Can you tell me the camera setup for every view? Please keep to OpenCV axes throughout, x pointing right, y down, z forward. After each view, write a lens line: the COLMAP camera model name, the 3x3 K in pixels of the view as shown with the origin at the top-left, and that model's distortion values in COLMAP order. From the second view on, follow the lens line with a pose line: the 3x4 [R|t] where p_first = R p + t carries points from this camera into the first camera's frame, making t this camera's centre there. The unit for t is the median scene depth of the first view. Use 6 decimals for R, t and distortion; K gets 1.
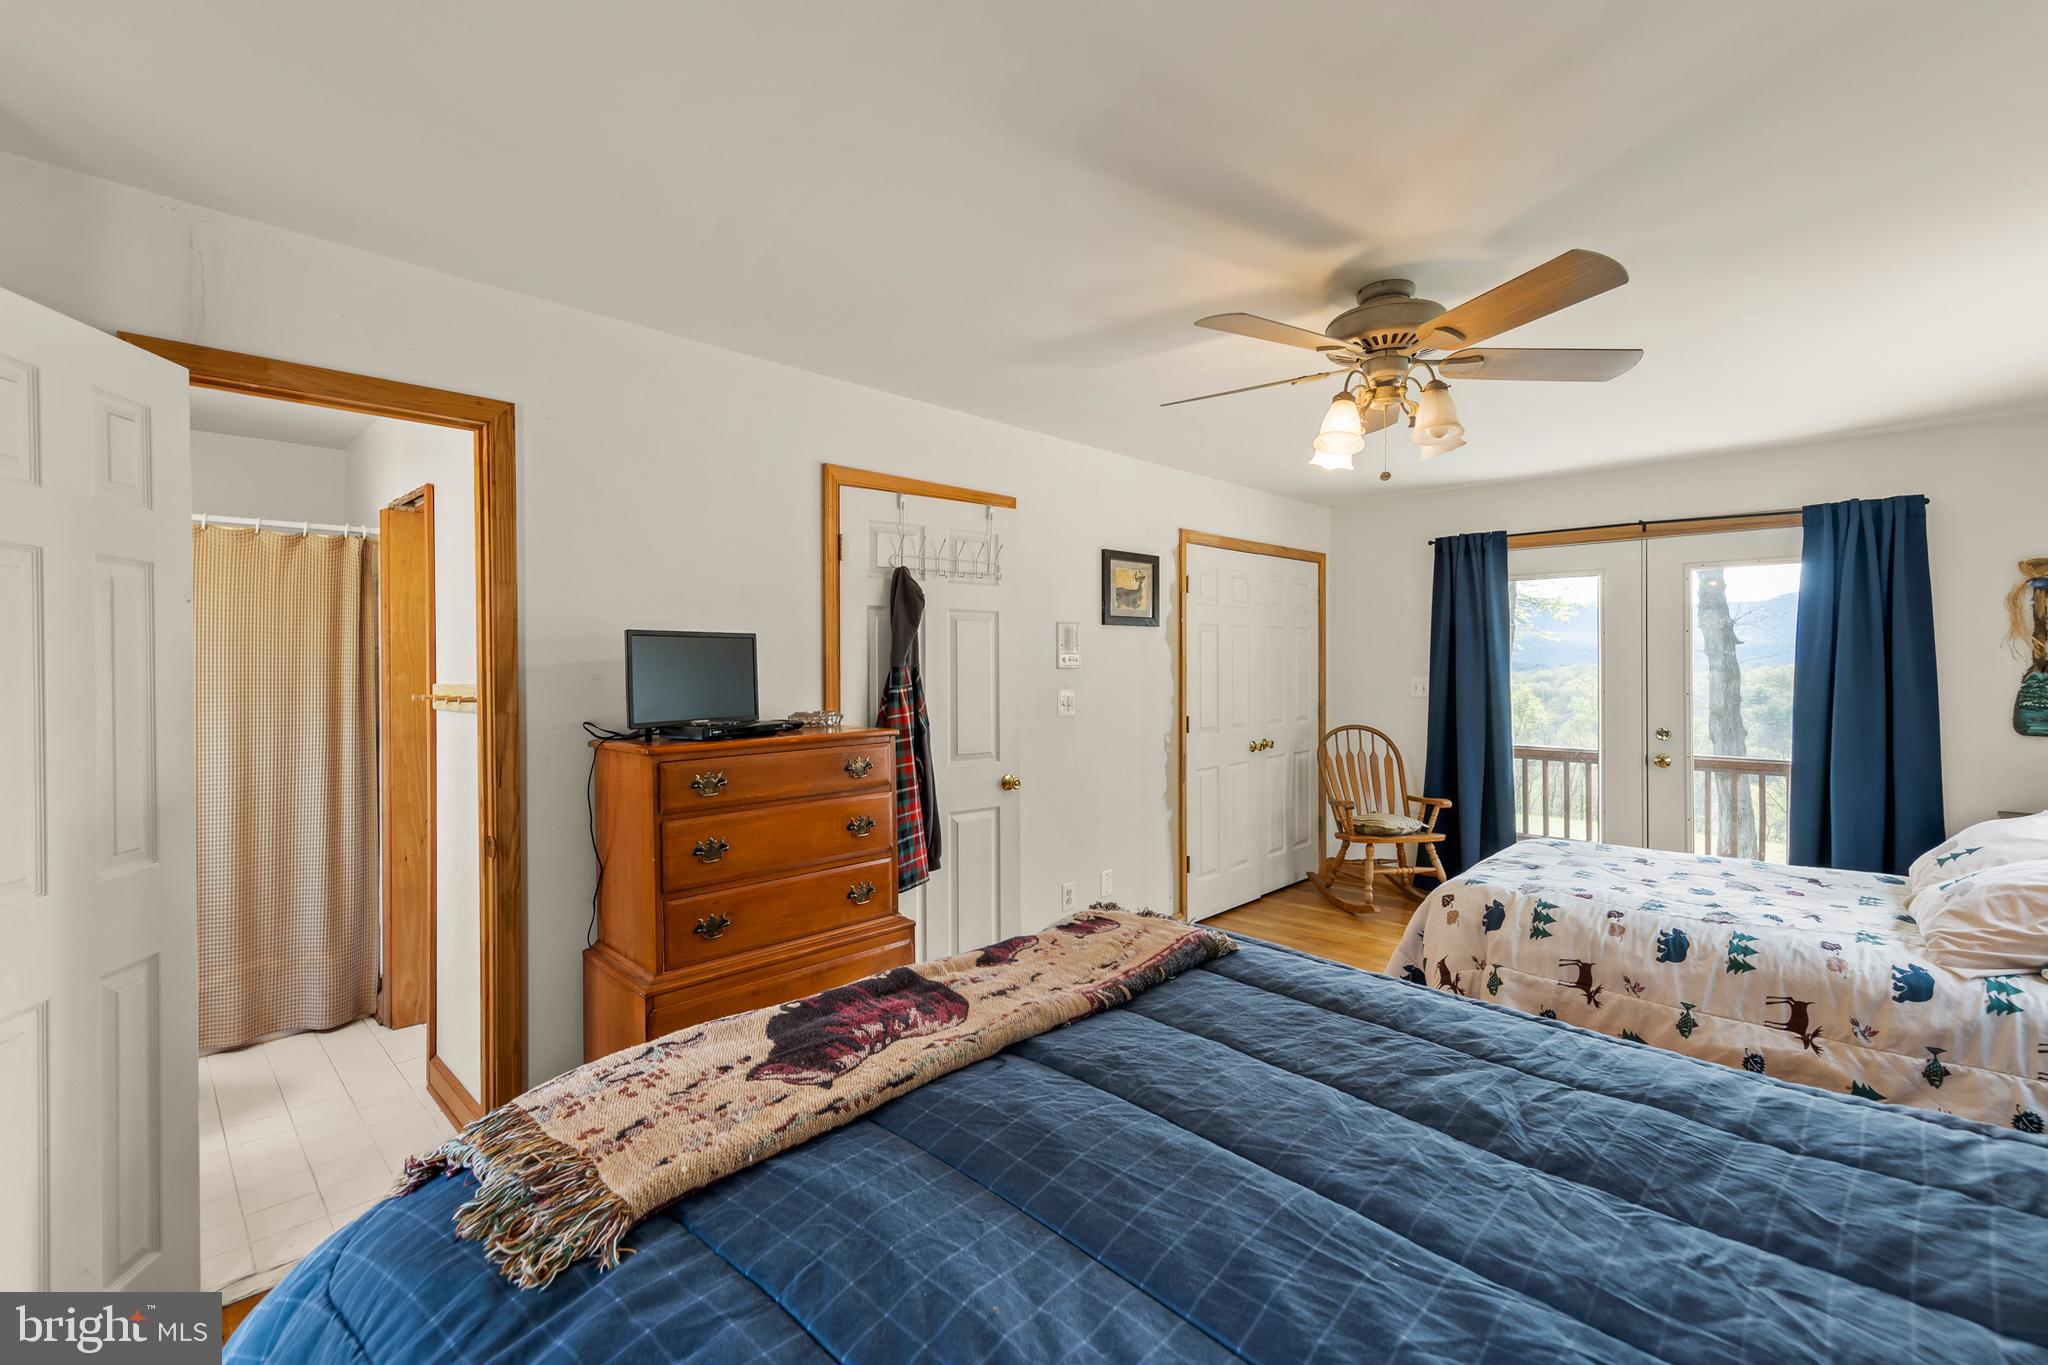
lens RADIAL K [[879.1, 0, 1020.0], [0, 879.1, 659.6], [0, 0, 1]] dist [0.006798, -0.000573]
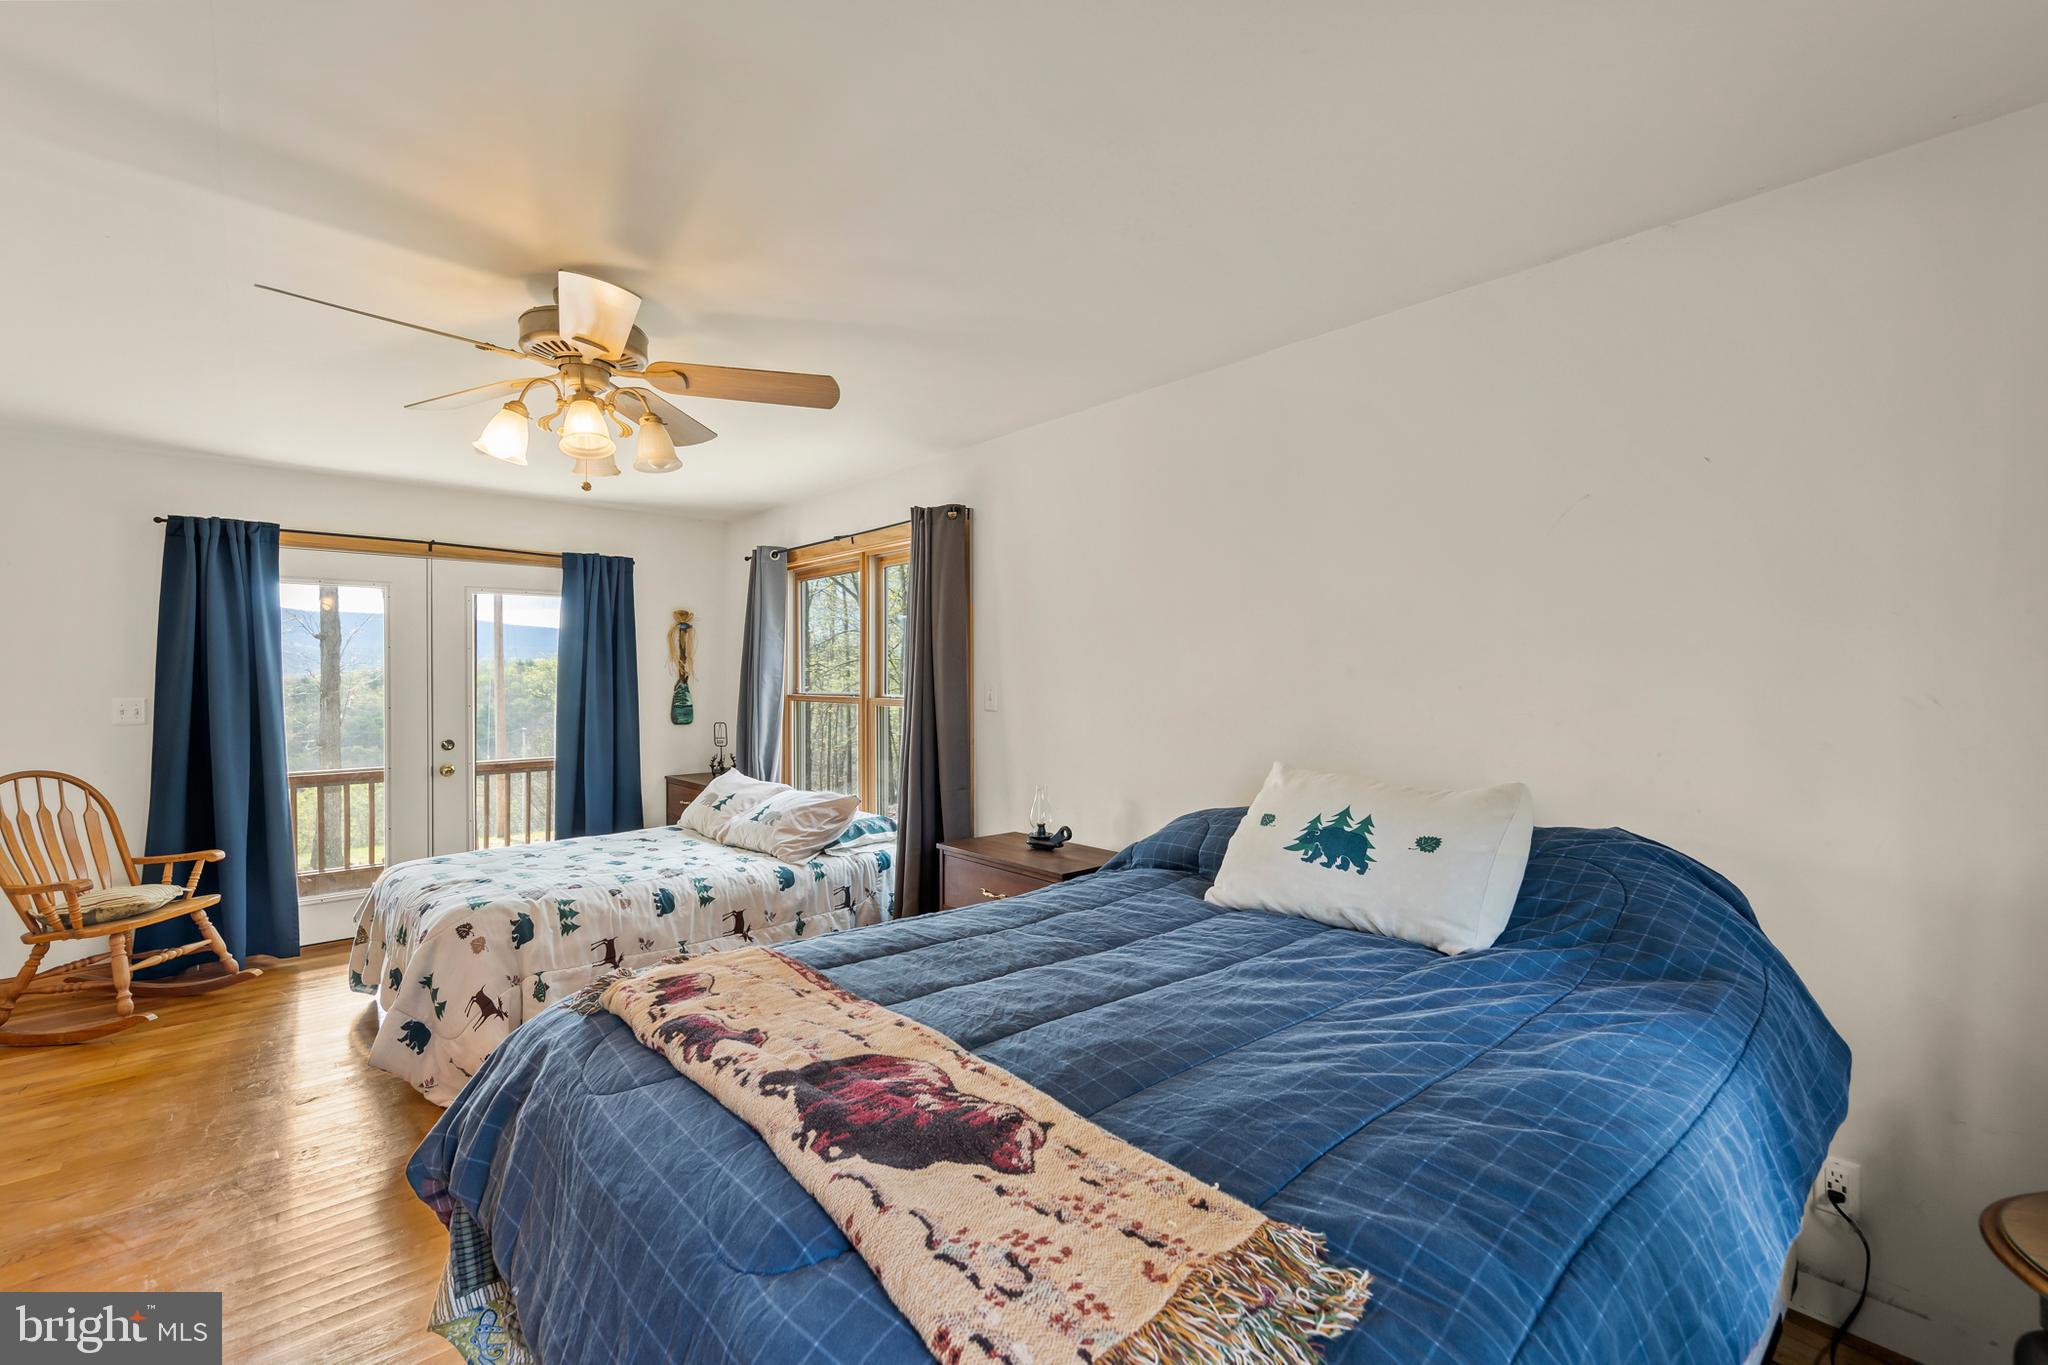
lens RADIAL K [[879.1, 0, 1026.9], [0, 879.1, 688.3], [0, 0, 1]] dist [0.006798, -0.000573]
pose [[0.074946, -0.012650, 0.997107, -0.447704], [-0.000506, 0.999919, 0.012724, 0.003322], [-0.997187, -0.001458, 0.074934, 0.371772]]
